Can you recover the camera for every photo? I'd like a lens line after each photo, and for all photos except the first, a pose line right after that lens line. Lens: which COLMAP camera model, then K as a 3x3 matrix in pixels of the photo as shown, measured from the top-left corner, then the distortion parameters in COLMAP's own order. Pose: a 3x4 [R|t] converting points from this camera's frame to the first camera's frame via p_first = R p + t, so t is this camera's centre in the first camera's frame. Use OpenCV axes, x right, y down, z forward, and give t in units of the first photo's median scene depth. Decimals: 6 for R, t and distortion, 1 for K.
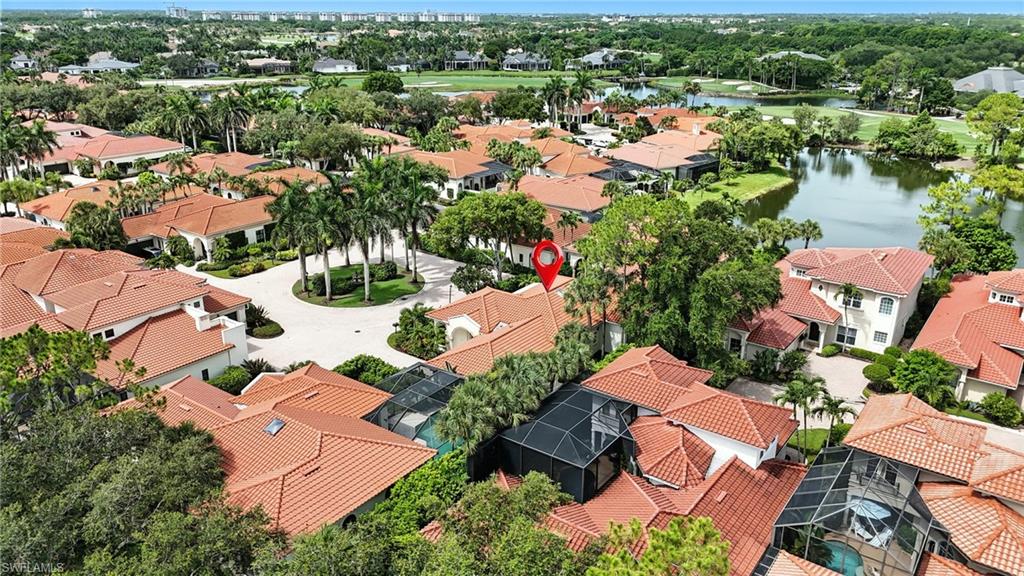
lens RADIAL K [[744.0, 0, 512.0], [0, 744.0, 288.0], [0, 0, 1]] dist [0.052367, -0.067564]
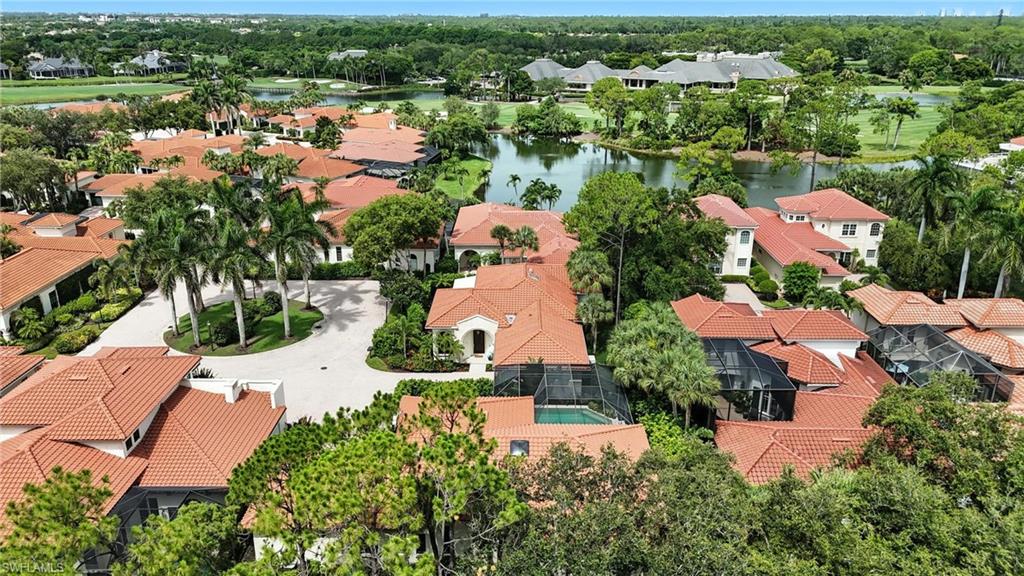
lens RADIAL K [[744.0, 0, 512.0], [0, 744.0, 288.0], [0, 0, 1]] dist [0.052367, -0.067564]
pose [[0.808309, -0.199240, 0.554021, -0.211180], [0.199586, 0.978009, 0.060523, -0.018562], [-0.553896, 0.061653, 0.830300, 0.057018]]
